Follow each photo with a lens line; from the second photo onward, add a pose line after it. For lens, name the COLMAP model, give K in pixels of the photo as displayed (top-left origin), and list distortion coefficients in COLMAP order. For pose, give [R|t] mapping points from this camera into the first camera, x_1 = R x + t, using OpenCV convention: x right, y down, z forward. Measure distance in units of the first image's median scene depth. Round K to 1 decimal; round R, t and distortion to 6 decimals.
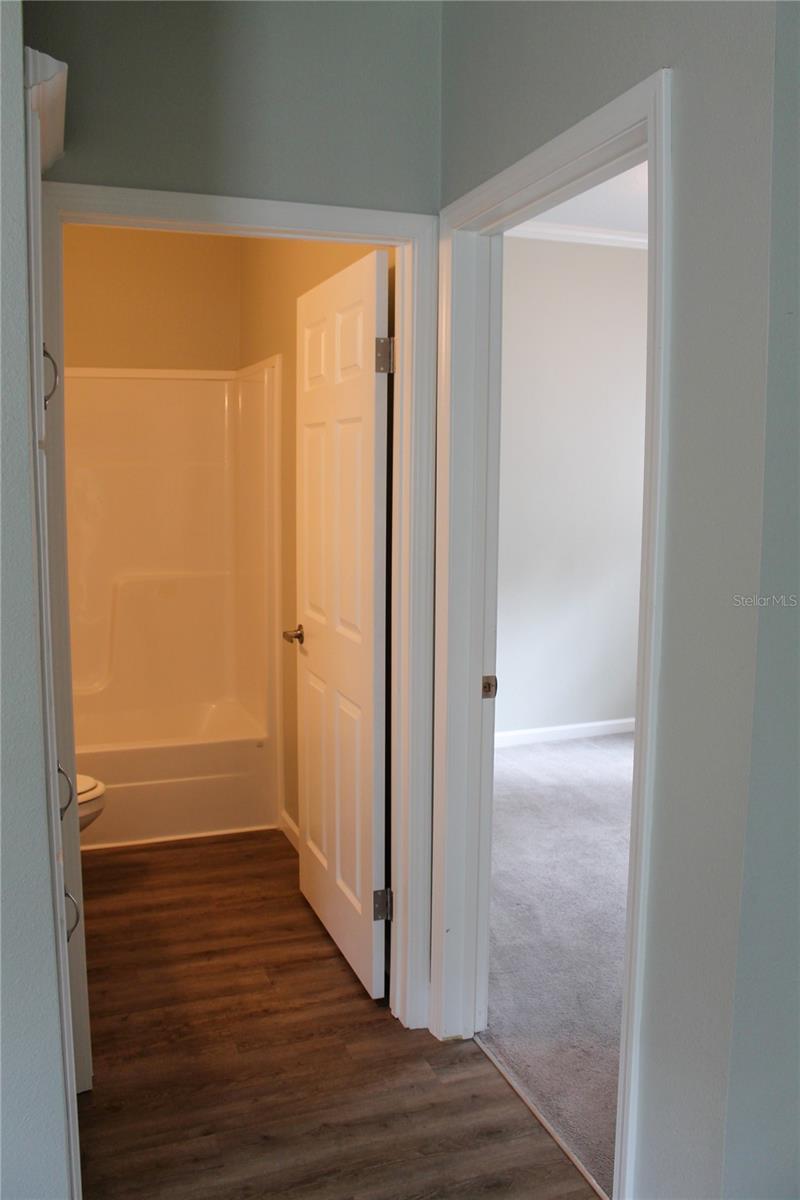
lens RADIAL K [[1076.0, 0, 400.0], [0, 1076.0, 600.0], [0, 0, 1]] dist [-0.010926, -0.001878]
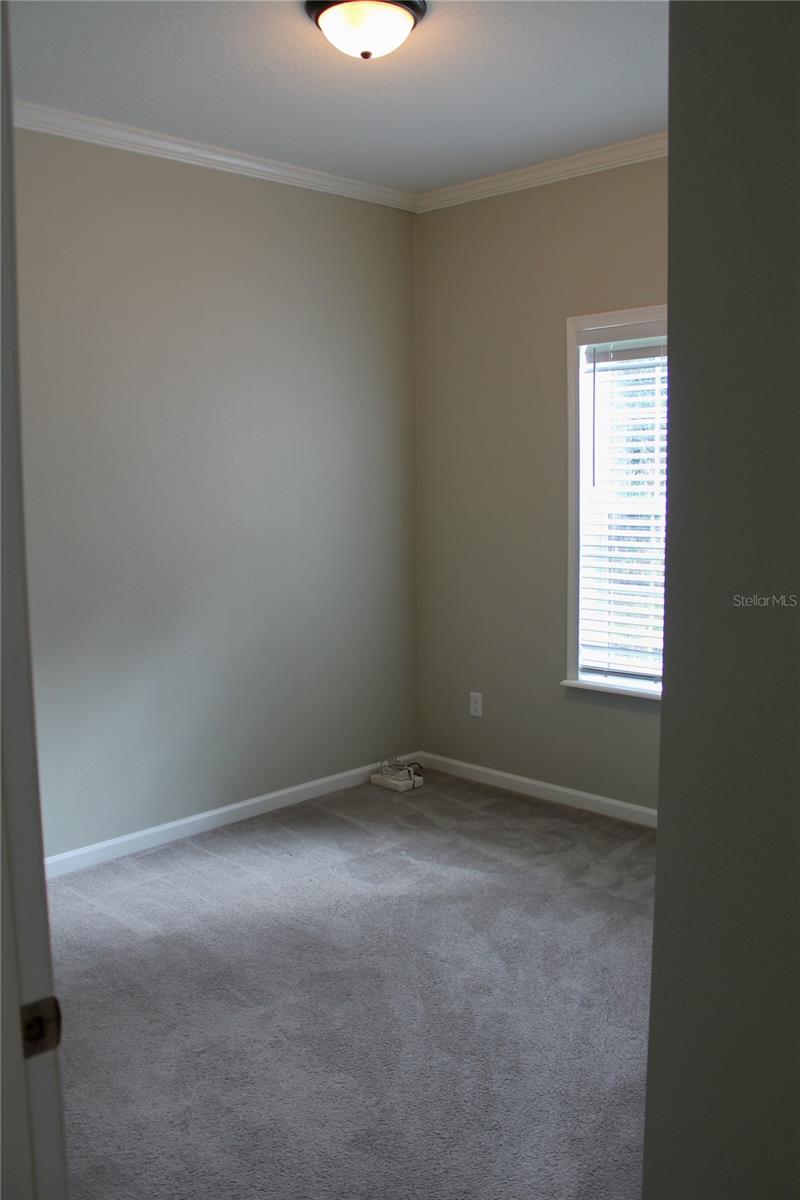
lens RADIAL K [[1076.0, 0, 400.0], [0, 1076.0, 600.0], [0, 0, 1]] dist [-0.010926, -0.001878]
pose [[0.914303, -0.090635, 0.394759, 0.037140], [0.095152, 0.995429, 0.008165, -0.040245], [-0.393695, 0.030096, 0.918748, 0.346043]]
